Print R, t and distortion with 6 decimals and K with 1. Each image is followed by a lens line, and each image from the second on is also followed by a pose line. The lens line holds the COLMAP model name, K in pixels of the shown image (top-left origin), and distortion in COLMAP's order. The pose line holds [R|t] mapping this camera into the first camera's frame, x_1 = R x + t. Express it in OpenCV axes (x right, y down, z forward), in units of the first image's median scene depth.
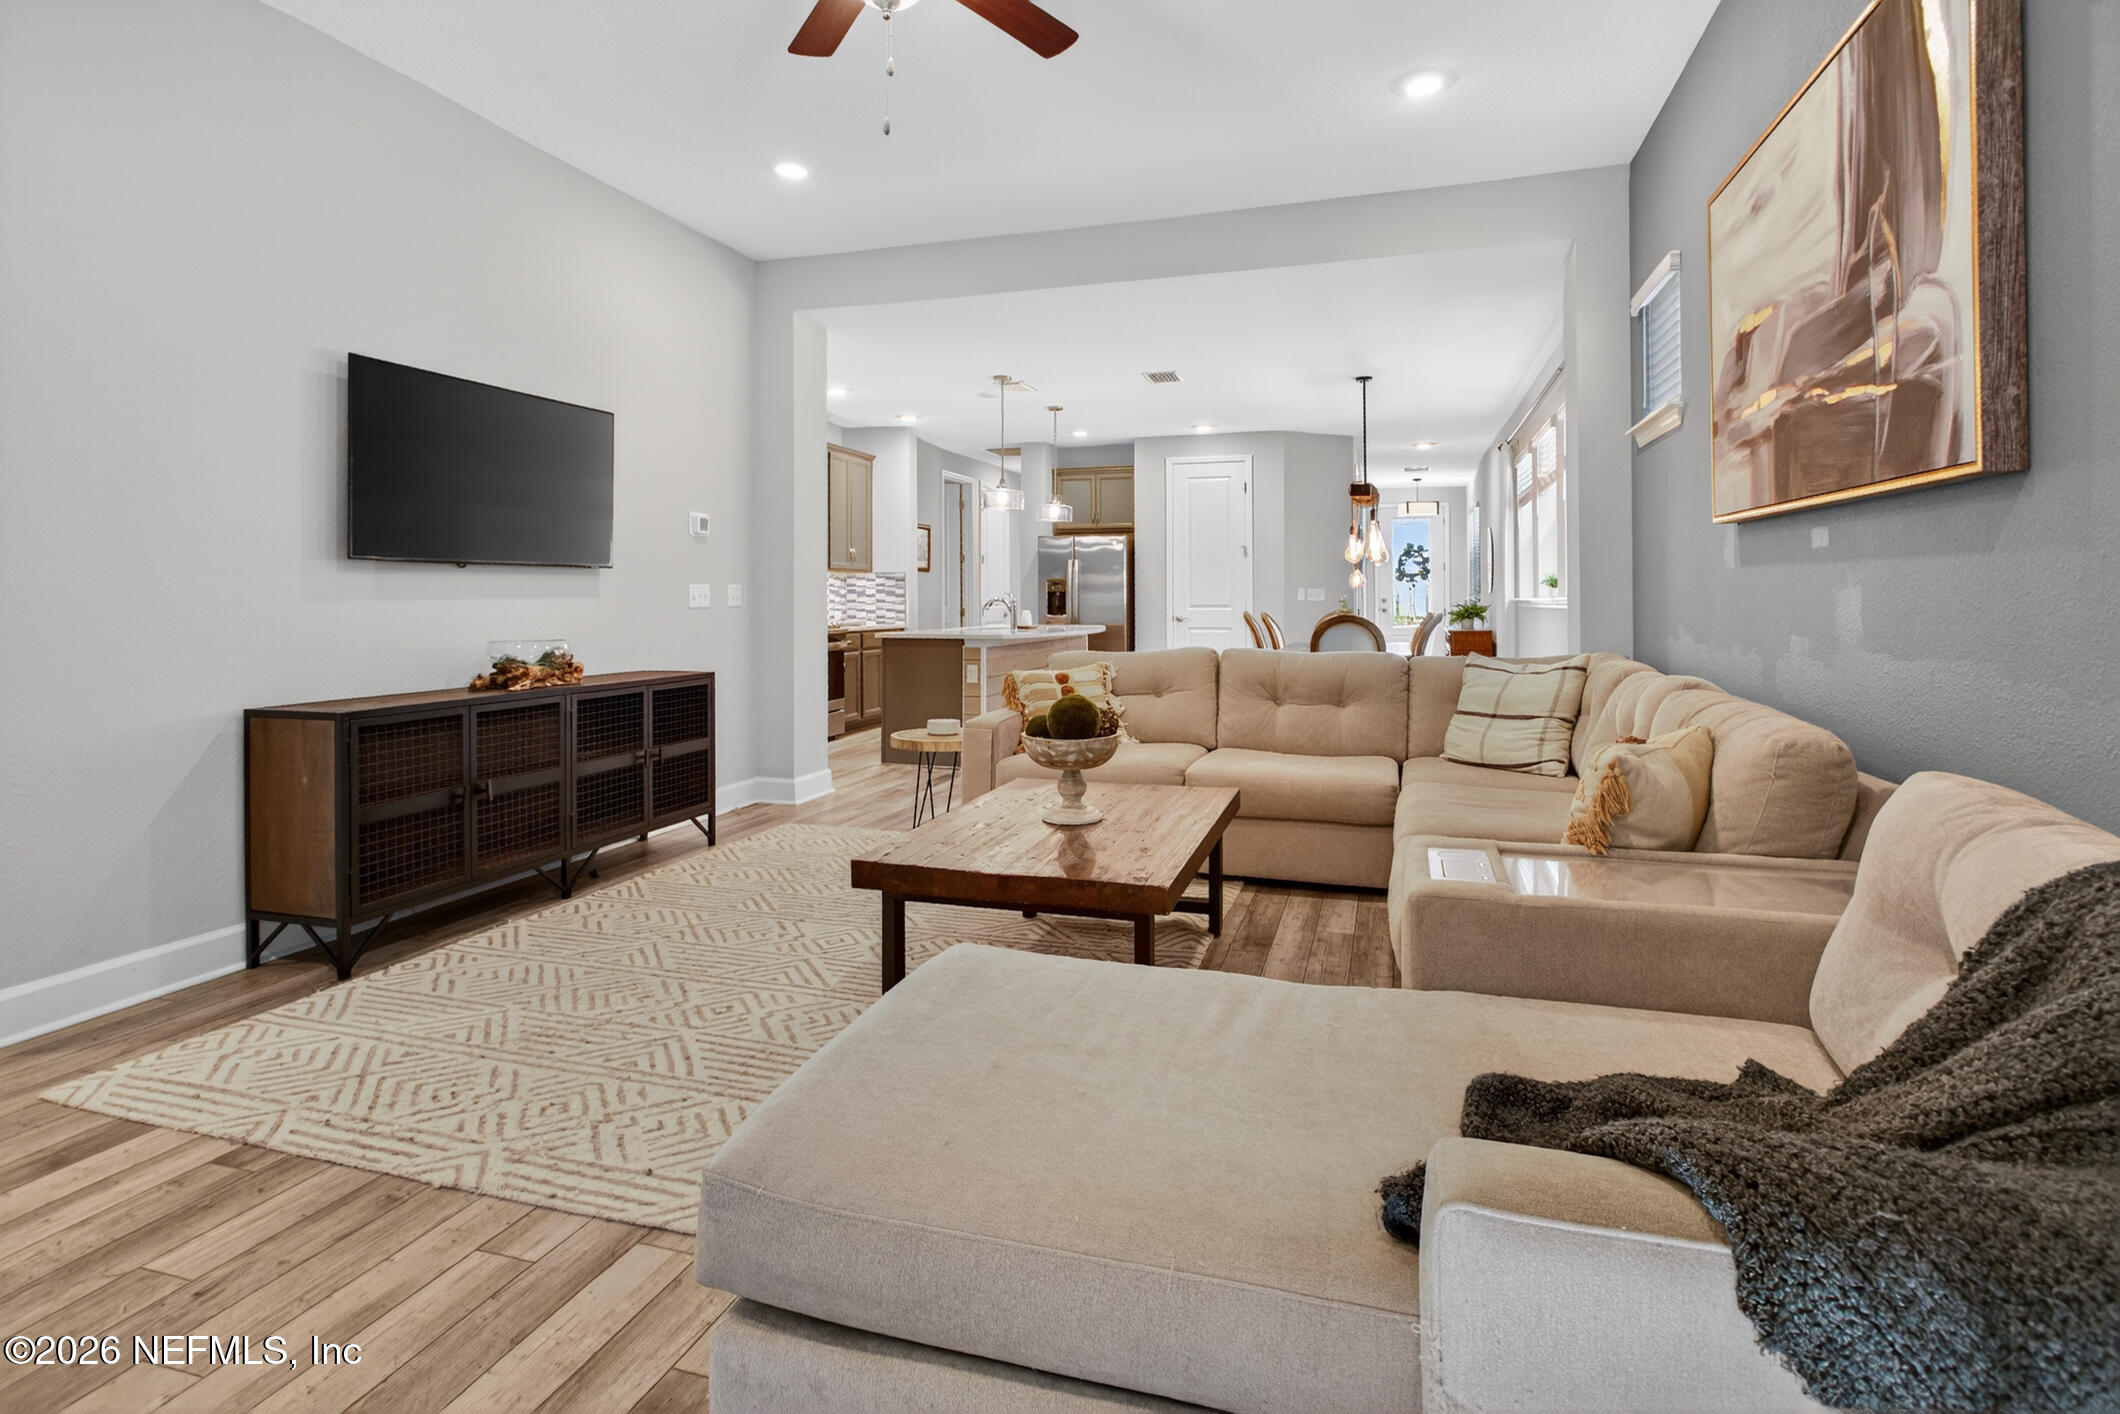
lens RADIAL K [[1036.8, 0, 1057.3], [0, 1036.8, 595.5], [0, 0, 1]] dist [-0.000545, -0.000080]
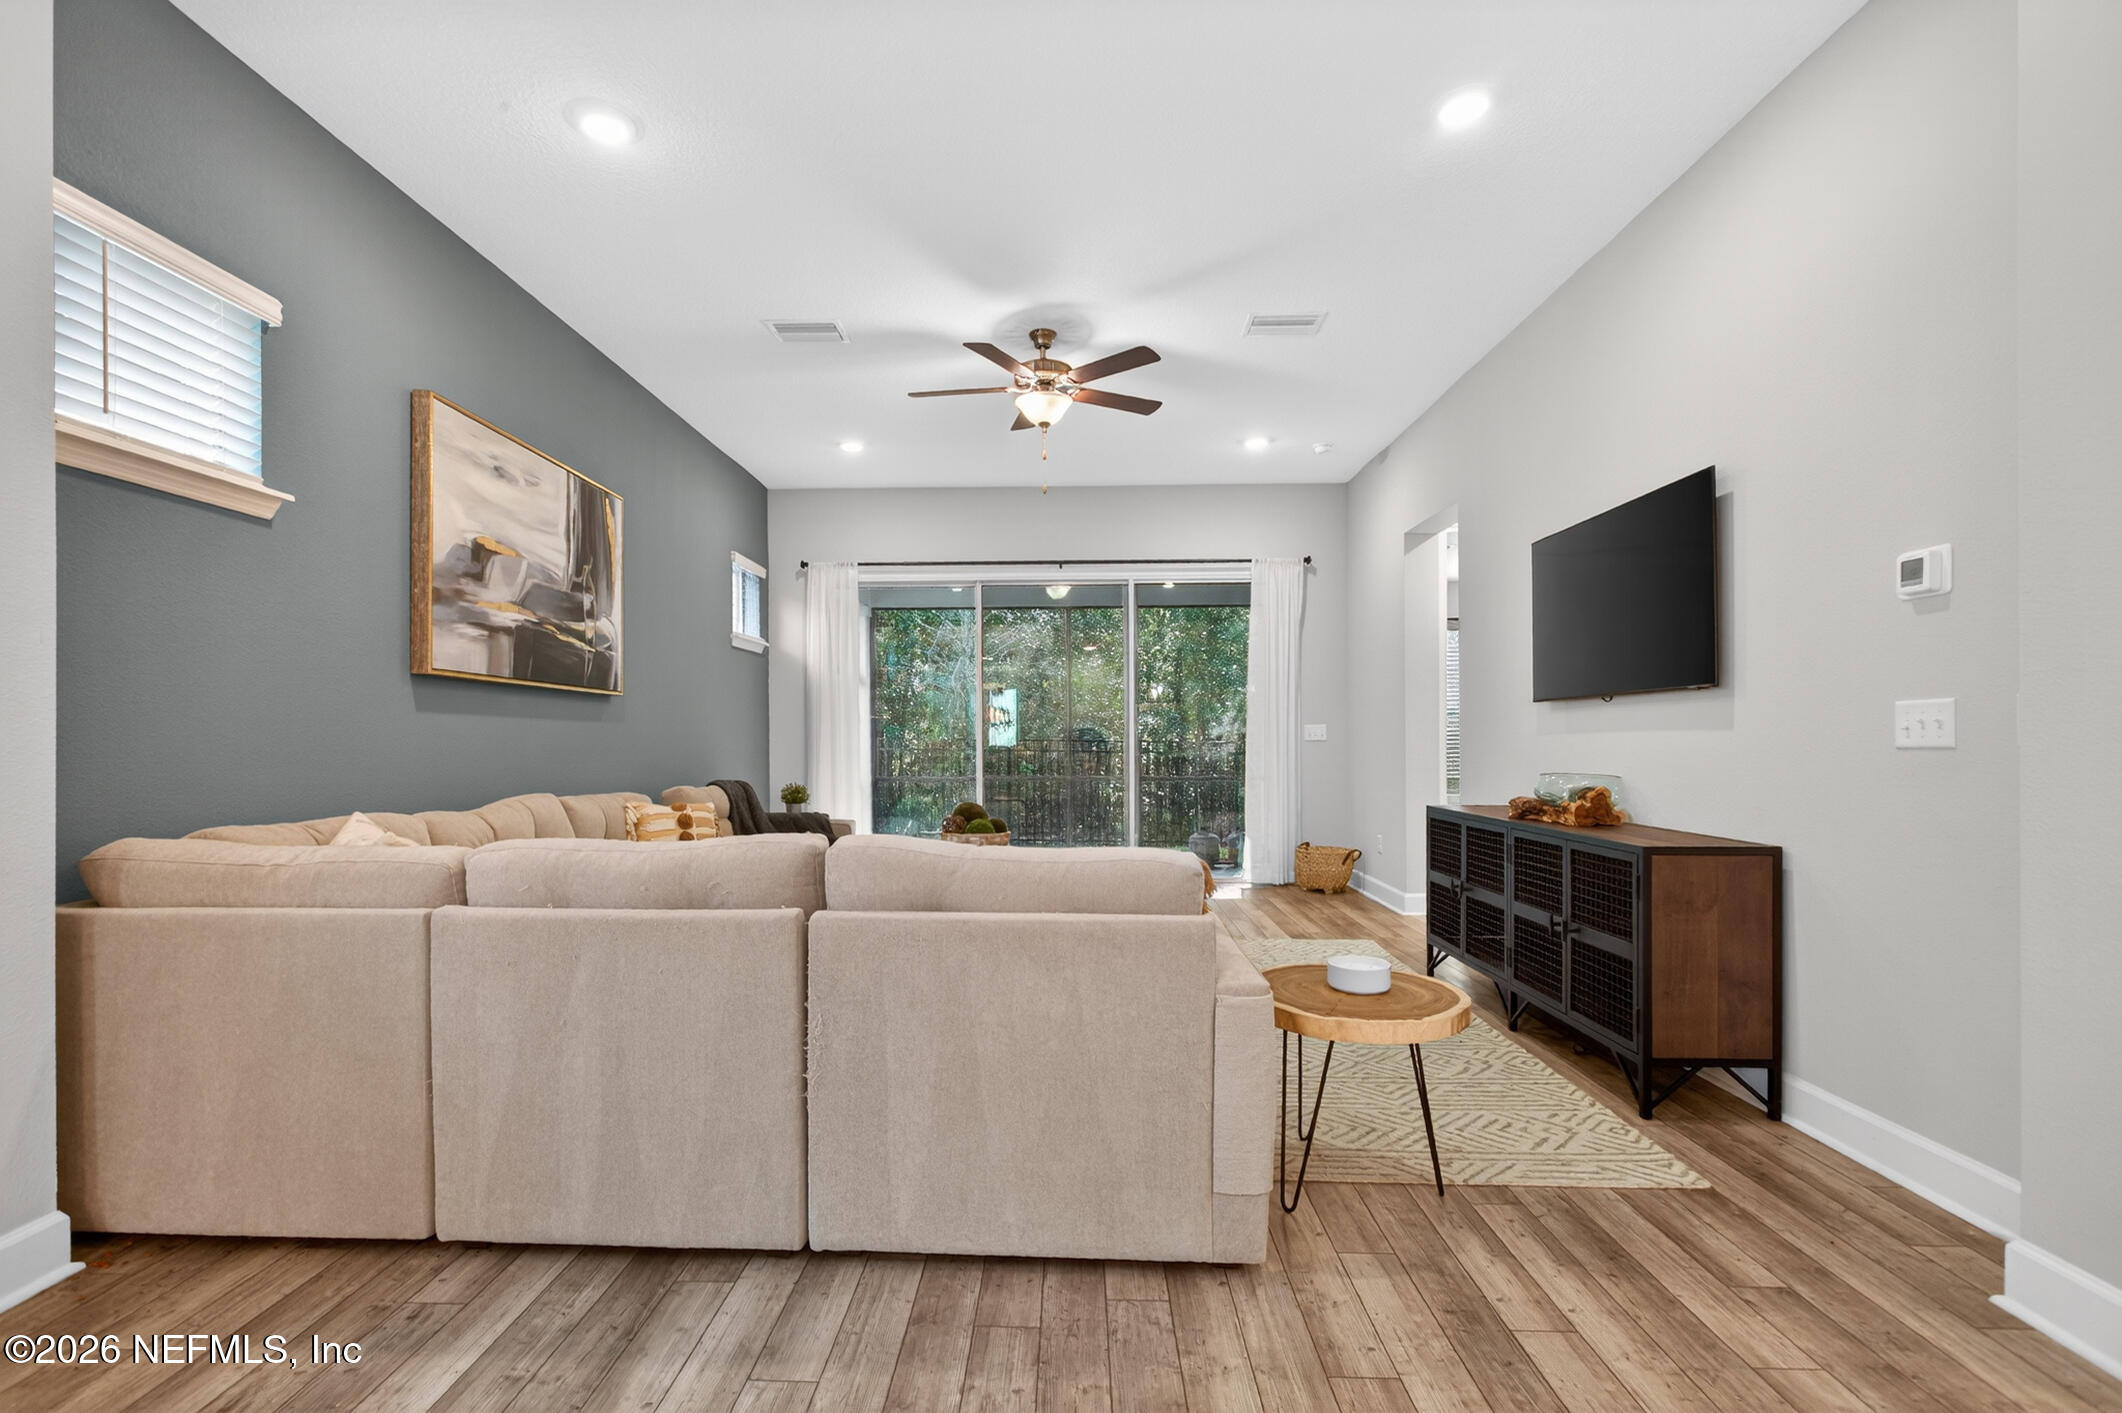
lens RADIAL K [[950.7, 0, 1049.2], [0, 950.7, 727.3], [0, 0, 1]] dist [-0.000505, 0.000284]
pose [[-0.966566, 0.001293, -0.256414, 0.270157], [0.005287, 0.999875, -0.014887, 0.011259], [0.256363, -0.015745, -0.966452, 2.575621]]
